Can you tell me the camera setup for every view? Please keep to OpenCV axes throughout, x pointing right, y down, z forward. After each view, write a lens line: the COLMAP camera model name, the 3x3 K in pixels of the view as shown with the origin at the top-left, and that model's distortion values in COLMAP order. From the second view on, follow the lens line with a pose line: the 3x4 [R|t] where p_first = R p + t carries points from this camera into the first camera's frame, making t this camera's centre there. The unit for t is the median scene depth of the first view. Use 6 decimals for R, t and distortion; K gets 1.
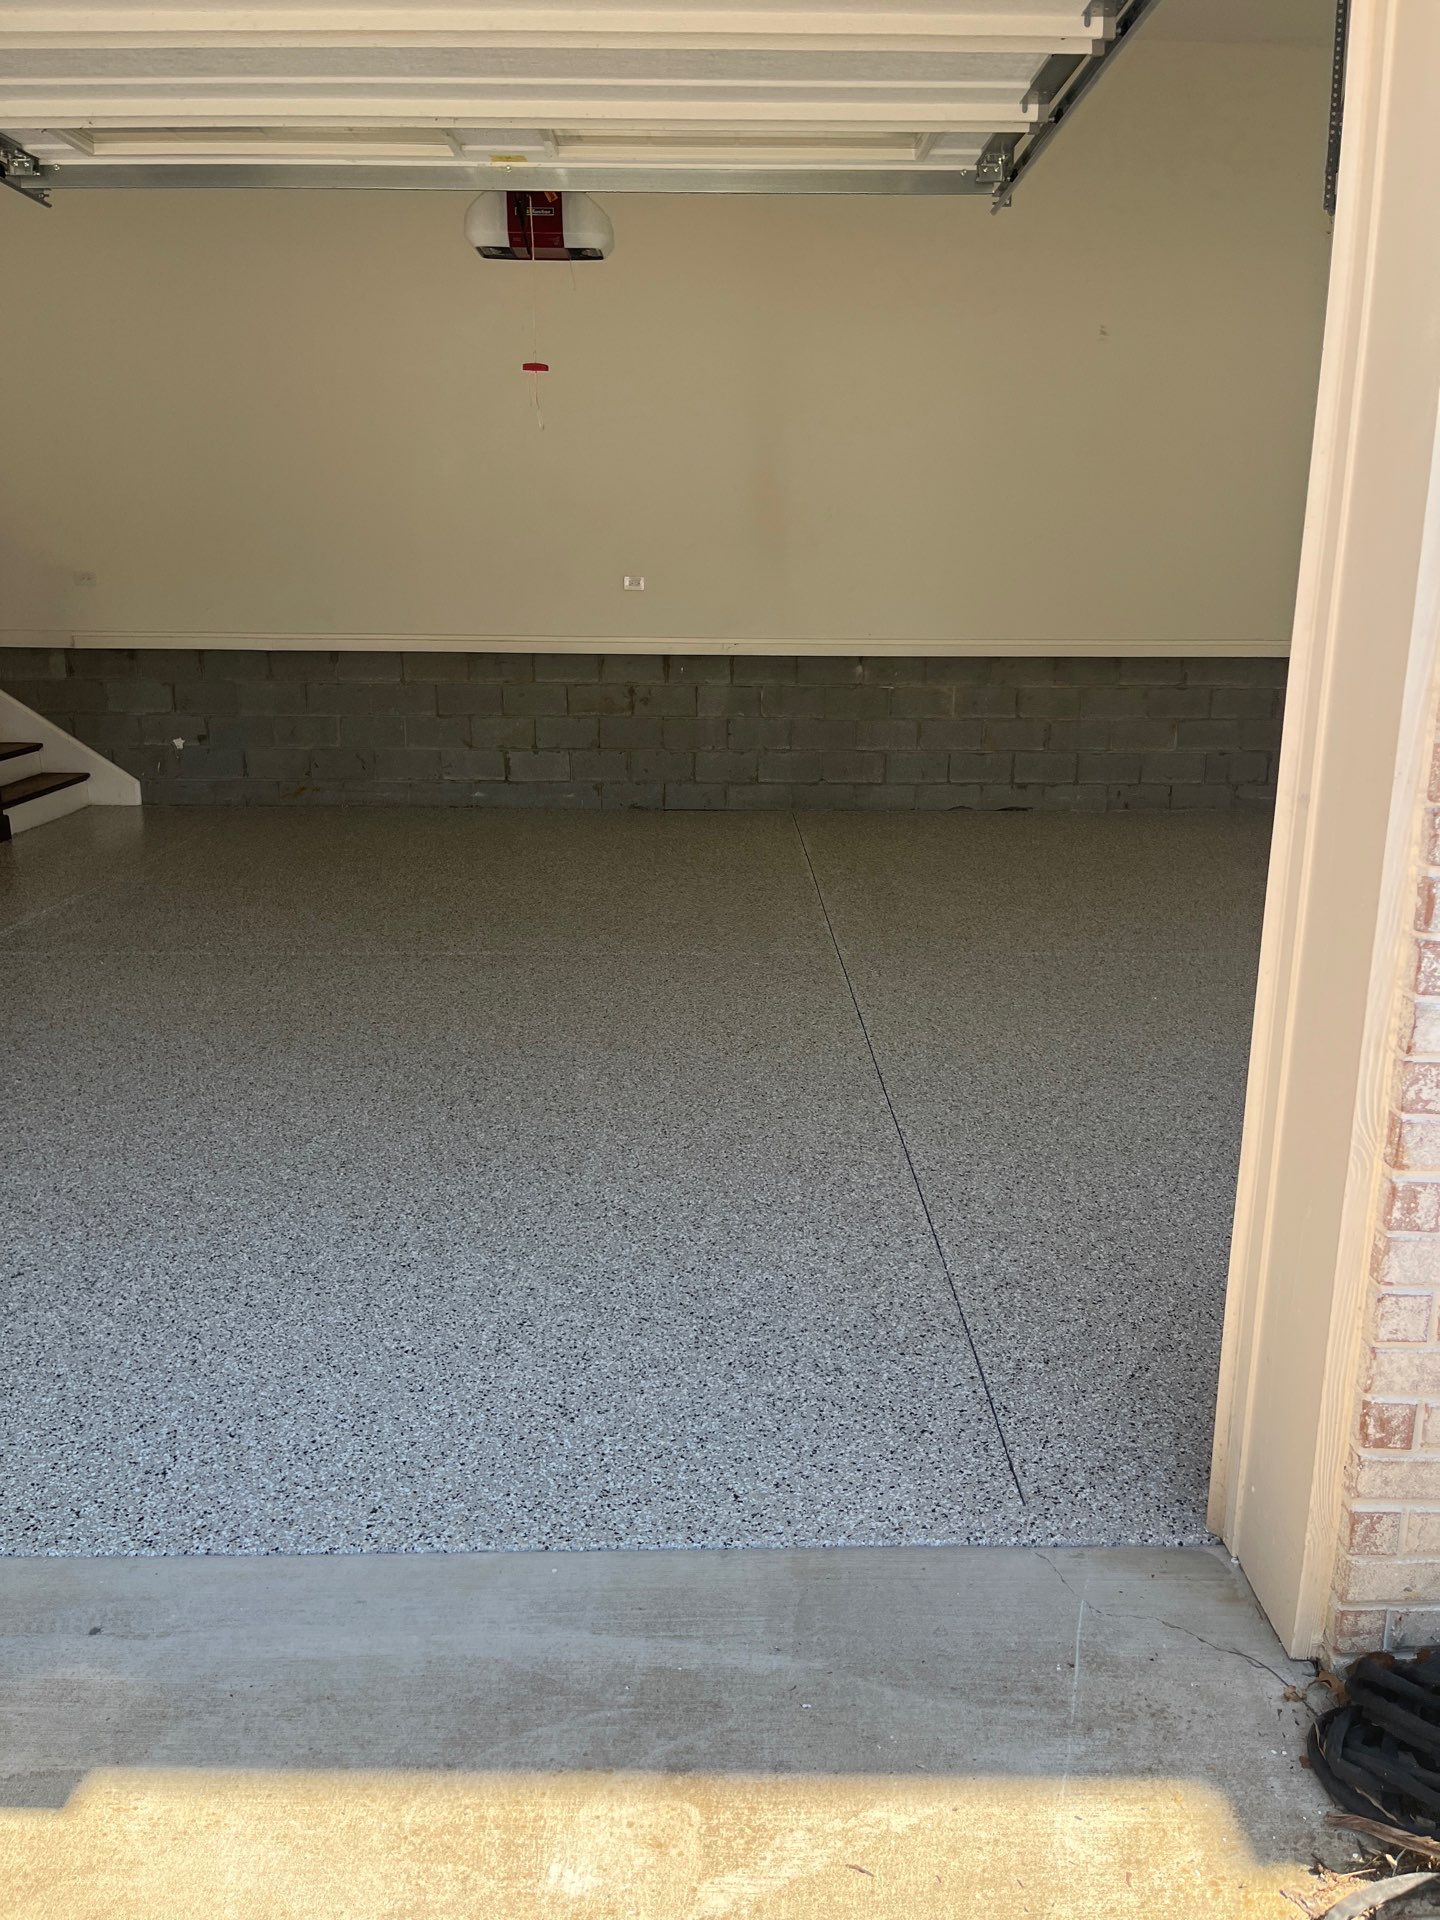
lens RADIAL K [[1459.7, 0, 746.5], [0, 1459.7, 954.4], [0, 0, 1]] dist [0.054982, -0.070897]
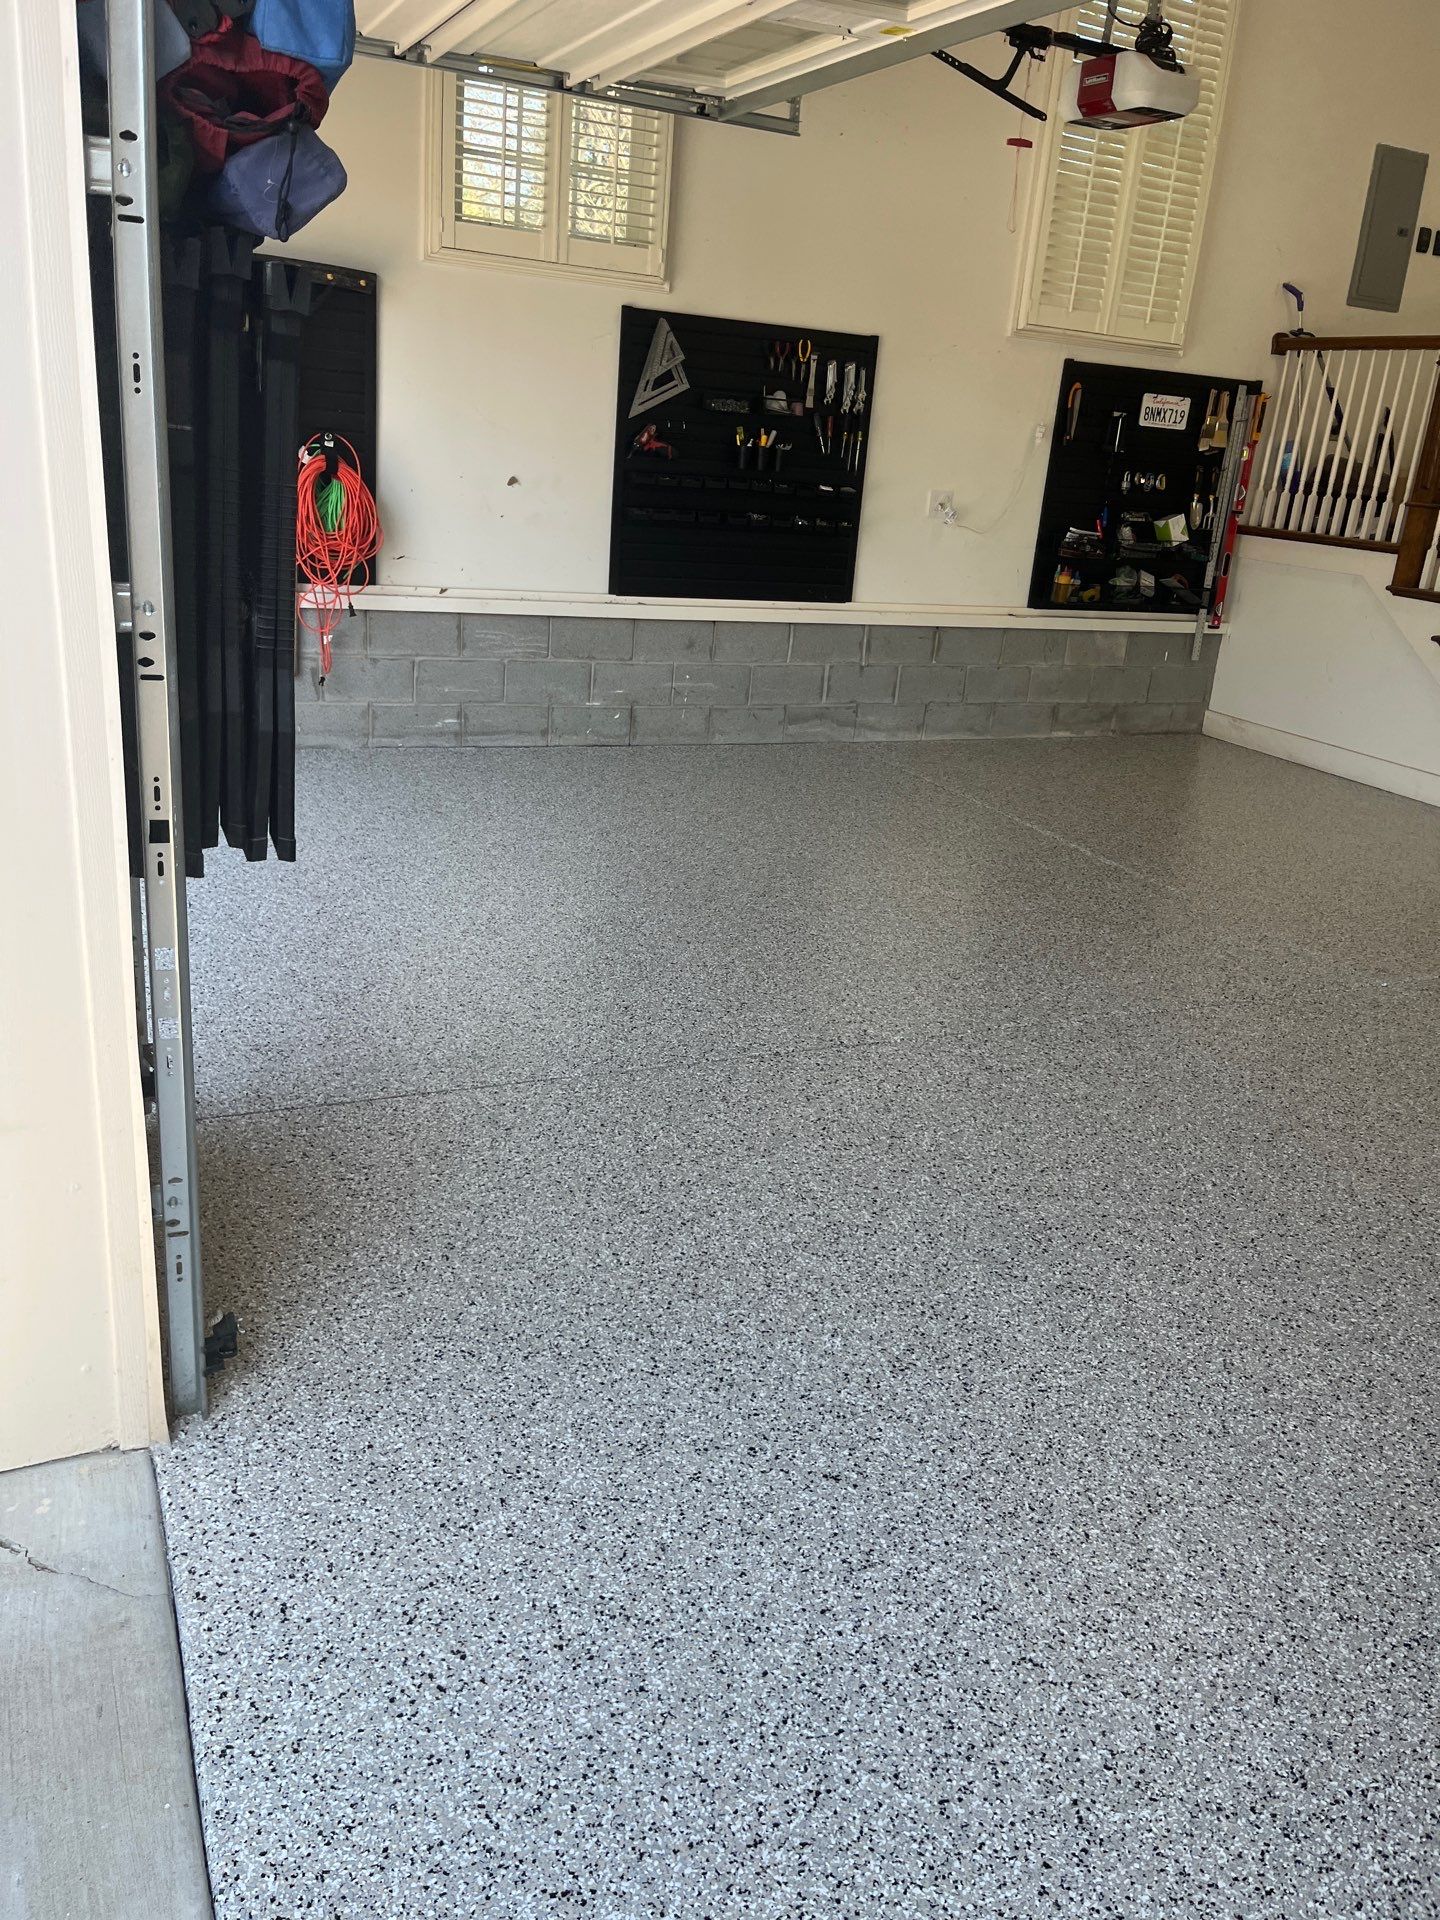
lens RADIAL K [[1456.5, 0, 720.0], [0, 1456.5, 960.0], [0, 0, 1]] dist [0.065917, -0.093747]
pose [[0.392142, 0.340136, -0.854712, -0.002456], [-0.307515, 0.924149, 0.226681, -0.060969], [0.866983, 0.173945, 0.466995, 0.240634]]
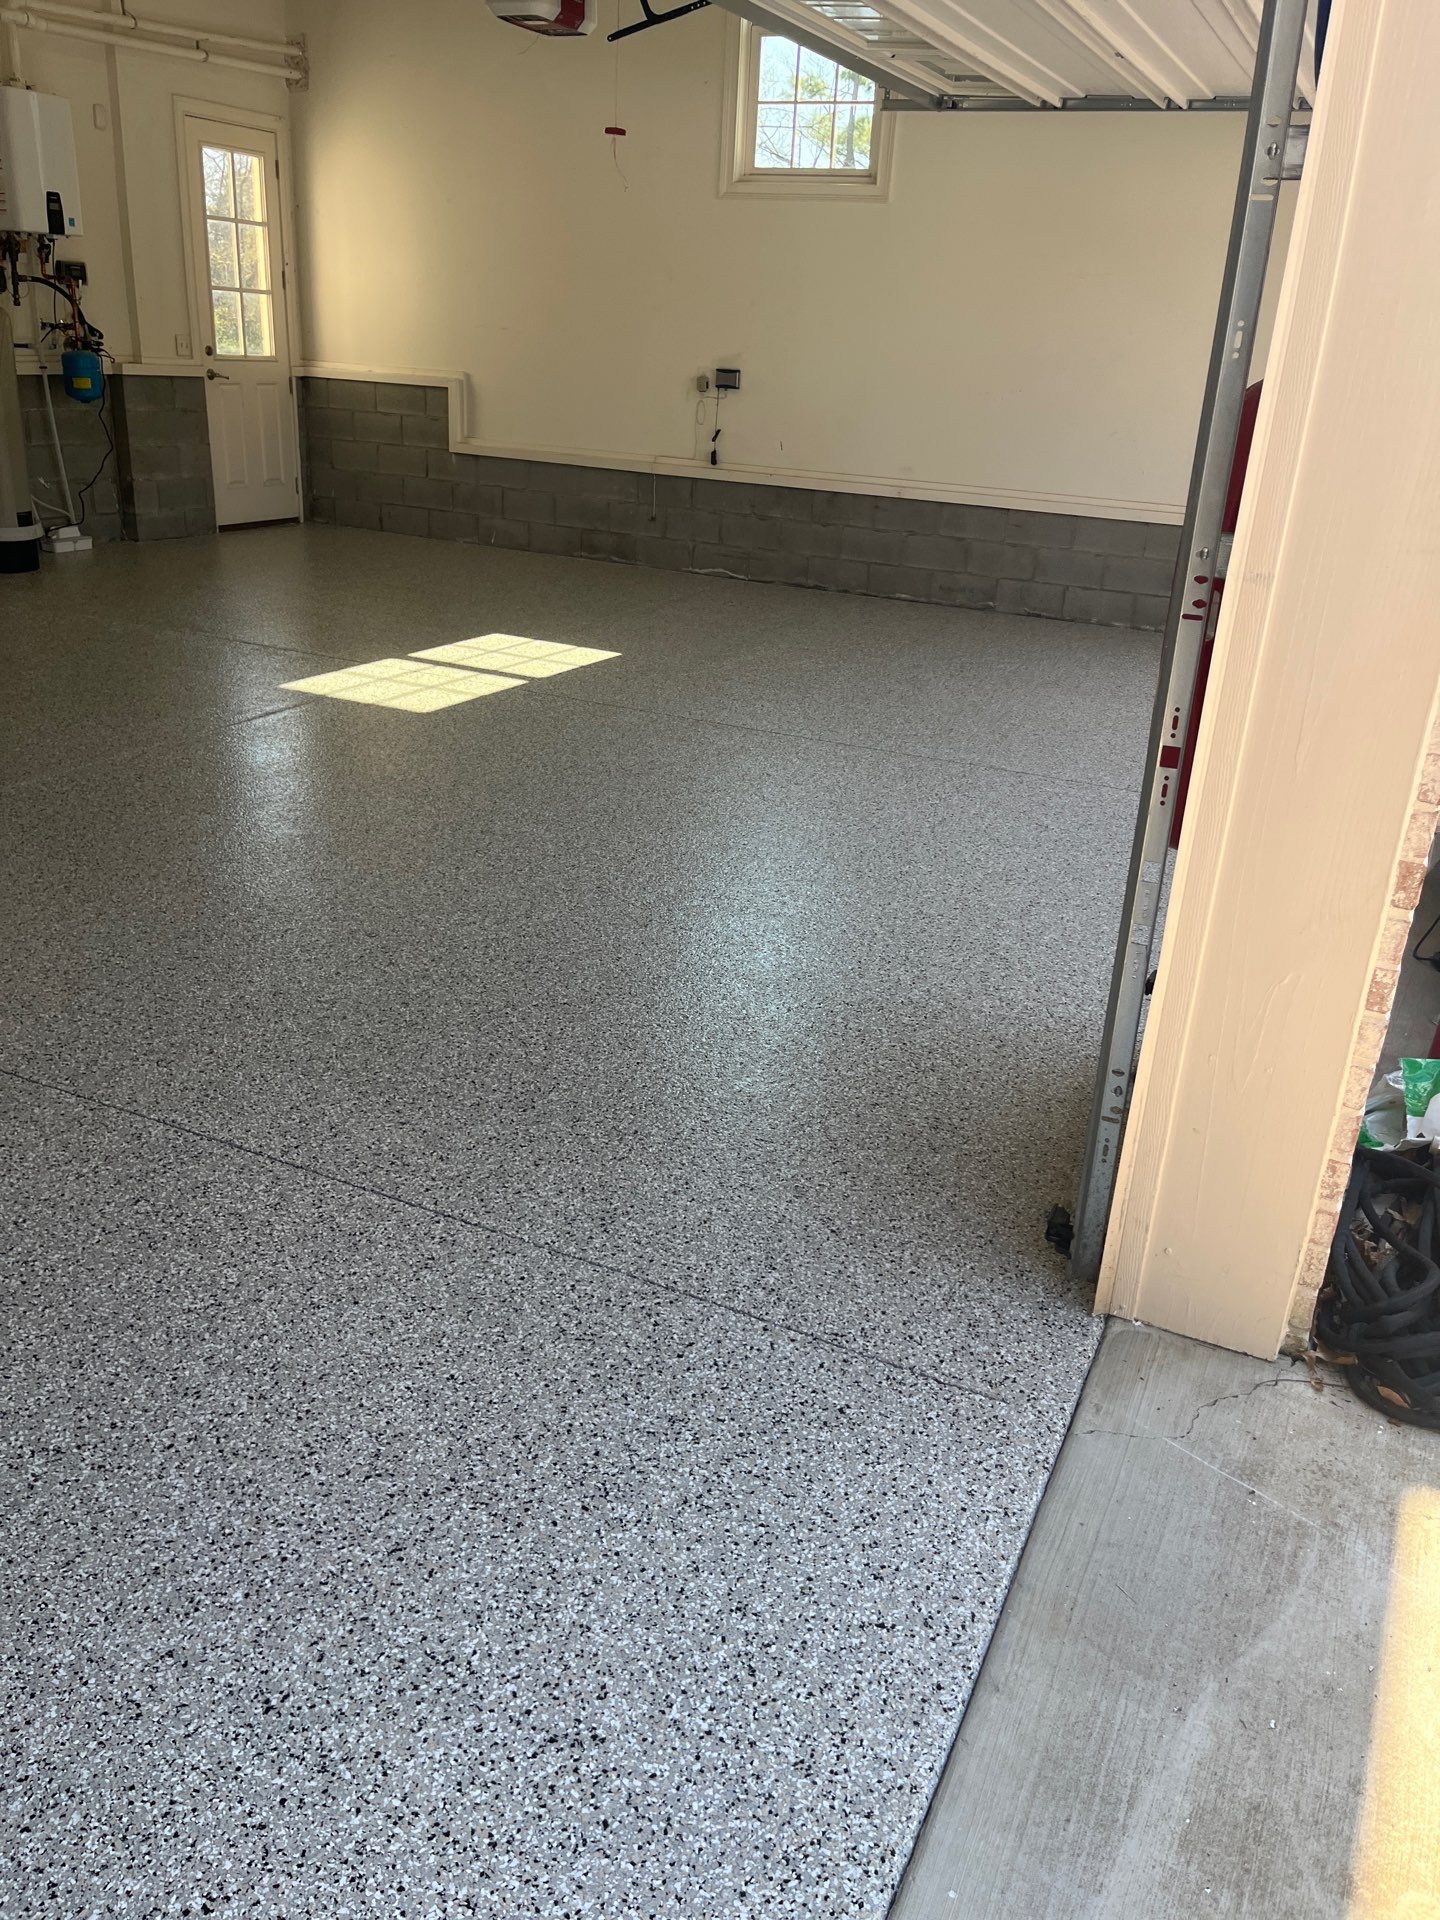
lens RADIAL K [[1458.0, 0, 749.6], [0, 1458.0, 954.0], [0, 0, 1]] dist [0.064824, -0.104330]
pose [[0.435649, -0.332601, 0.836413, -0.169324], [0.174329, 0.942810, 0.284110, -0.053043], [-0.883074, 0.022039, 0.468716, 0.221395]]
